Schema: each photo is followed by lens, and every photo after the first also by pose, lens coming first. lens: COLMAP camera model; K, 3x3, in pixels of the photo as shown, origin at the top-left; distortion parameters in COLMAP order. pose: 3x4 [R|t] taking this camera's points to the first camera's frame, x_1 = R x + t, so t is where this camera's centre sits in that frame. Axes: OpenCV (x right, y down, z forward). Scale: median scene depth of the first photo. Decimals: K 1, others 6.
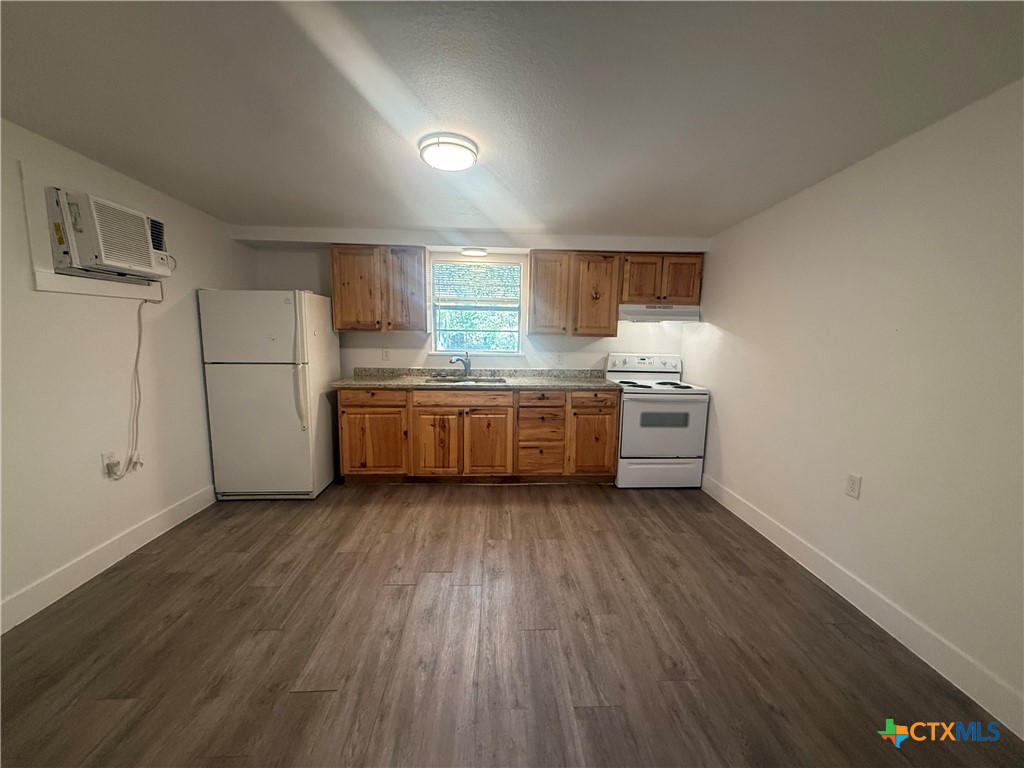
lens RADIAL K [[406.7, 0, 510.4], [0, 406.7, 384.9], [0, 0, 1]] dist [-0.000732, 0.000025]
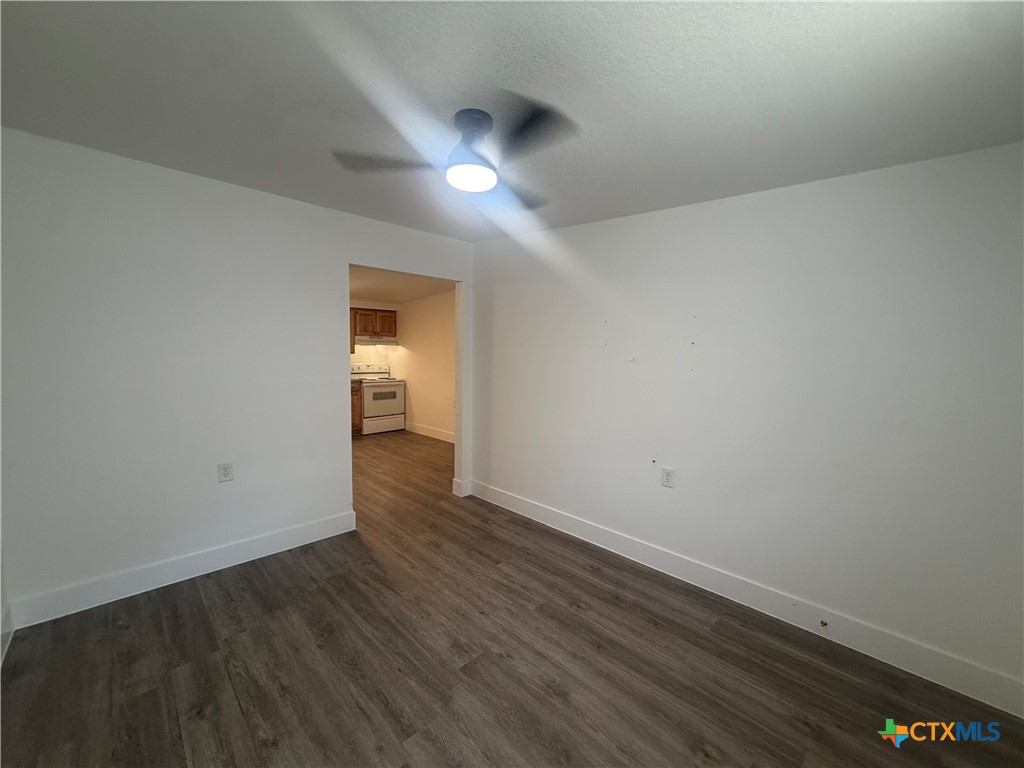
lens RADIAL K [[406.7, 0, 510.4], [0, 406.7, 384.9], [0, 0, 1]] dist [-0.000732, 0.000025]
pose [[0.743717, -0.060529, 0.665749, -0.466510], [0.091387, 0.995748, -0.011557, 0.111790], [-0.662219, 0.069436, 0.746087, -0.855127]]
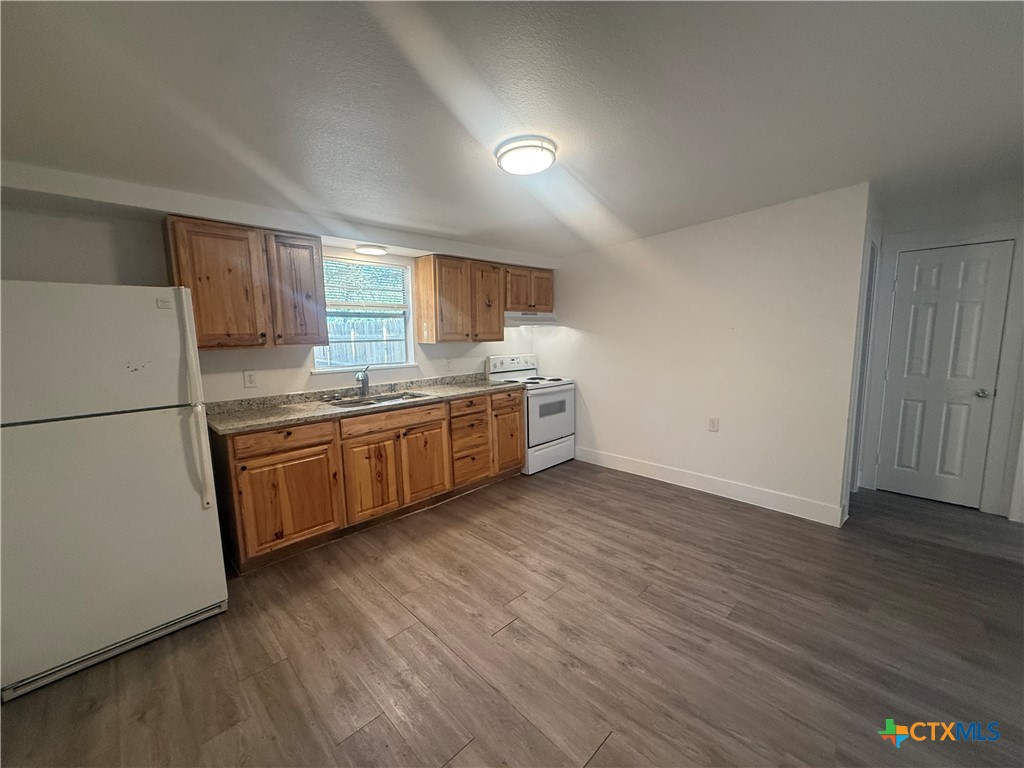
lens RADIAL K [[406.7, 0, 510.4], [0, 406.7, 384.9], [0, 0, 1]] dist [-0.000732, 0.000025]
pose [[0.743894, -0.114020, 0.658499, -0.490704], [0.121467, 0.991994, 0.034546, -0.038800], [-0.657166, 0.054287, 0.751788, 0.182997]]
